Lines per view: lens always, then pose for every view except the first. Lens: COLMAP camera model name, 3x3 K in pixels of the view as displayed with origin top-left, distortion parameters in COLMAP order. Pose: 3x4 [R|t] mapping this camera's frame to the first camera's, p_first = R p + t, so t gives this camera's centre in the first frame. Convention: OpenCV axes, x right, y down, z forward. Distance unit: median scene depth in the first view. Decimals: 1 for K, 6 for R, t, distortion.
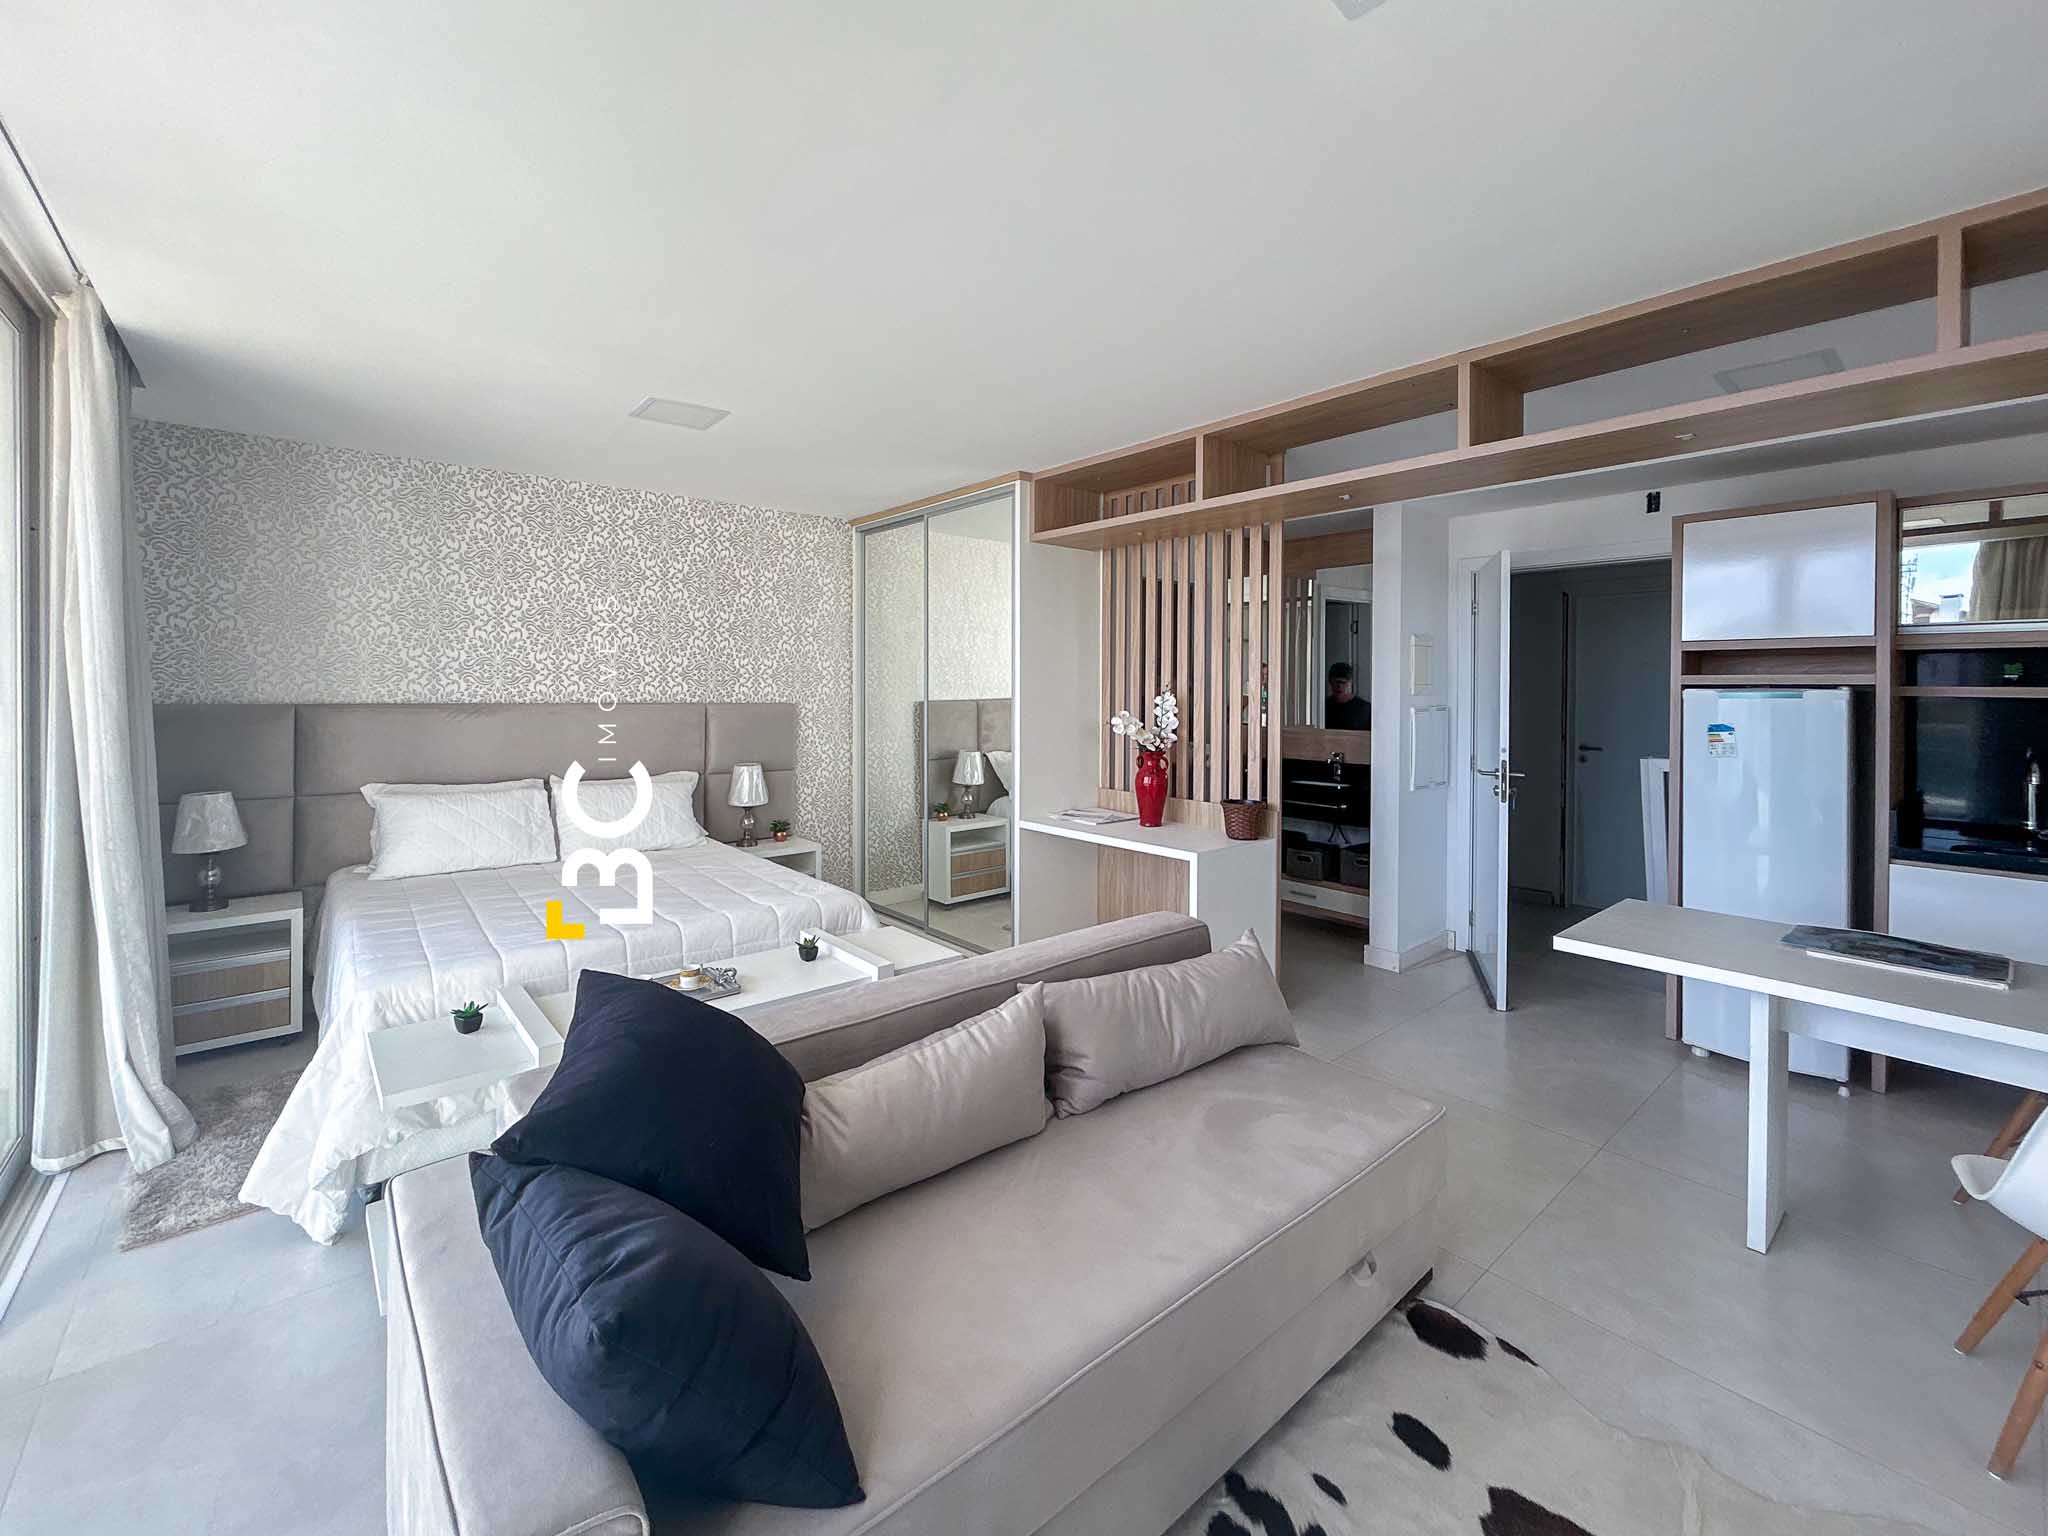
lens RADIAL K [[876.5, 0, 1023.1], [0, 876.5, 770.6], [0, 0, 1]] dist [0.000082, 0.000223]
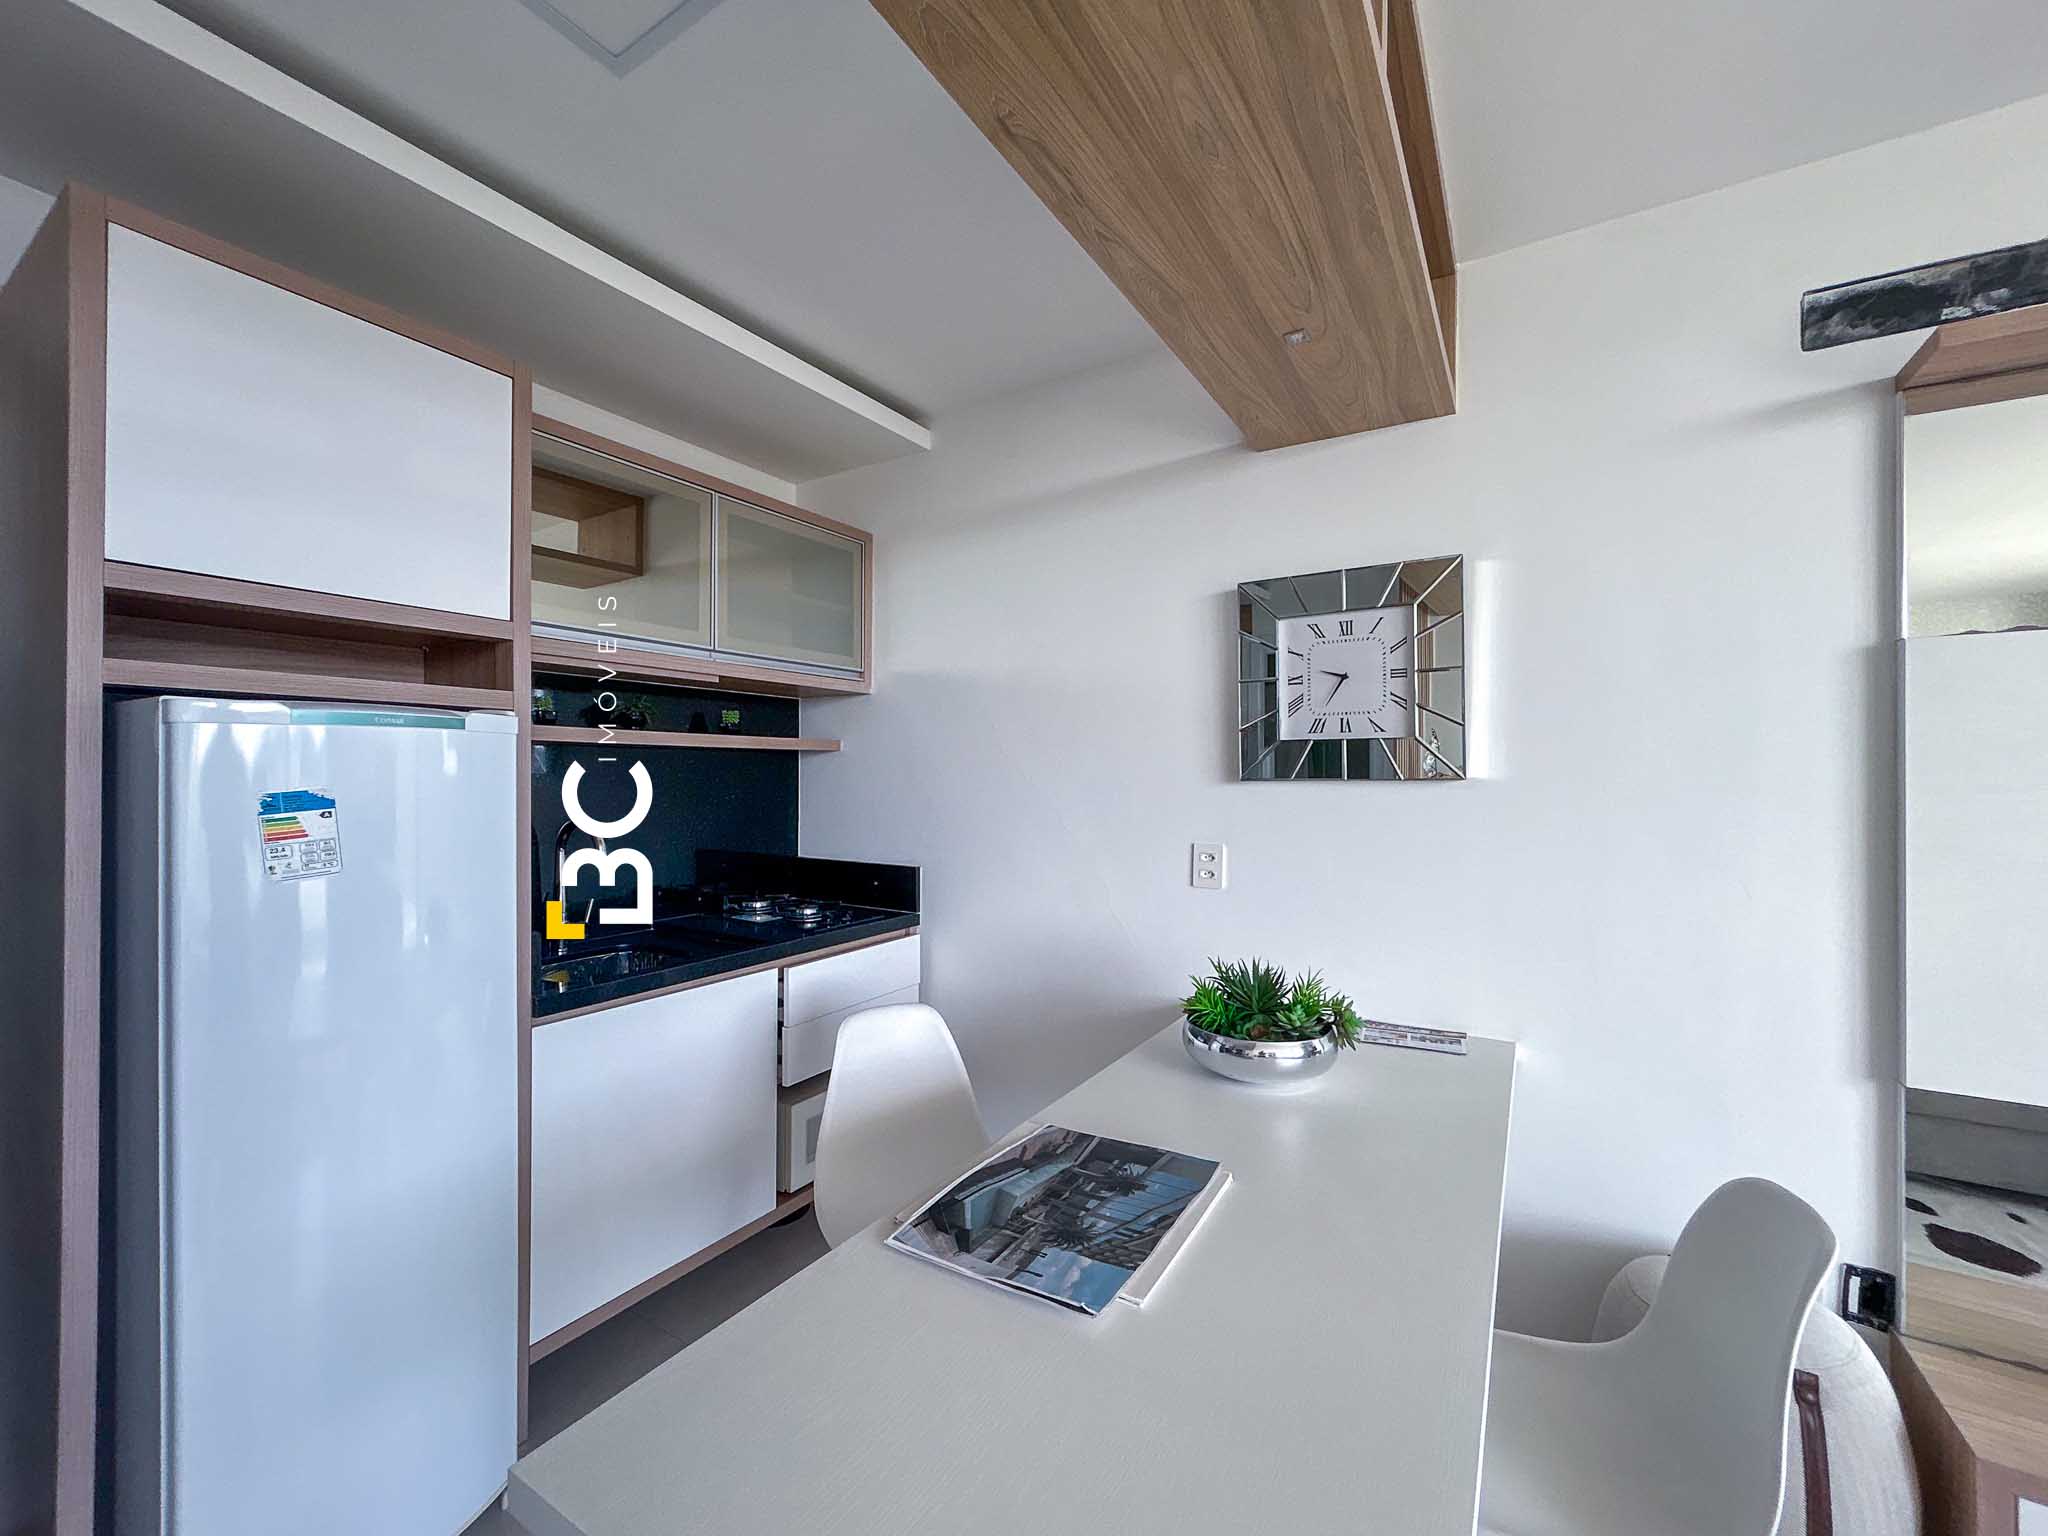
lens RADIAL K [[876.5, 0, 1023.1], [0, 876.5, 770.6], [0, 0, 1]] dist [0.000082, 0.000223]
pose [[-0.237516, -0.001088, 0.971383, 0.352600], [0.082253, 0.996385, 0.021228, -0.043930], [-0.967895, 0.084941, -0.236568, 0.780431]]
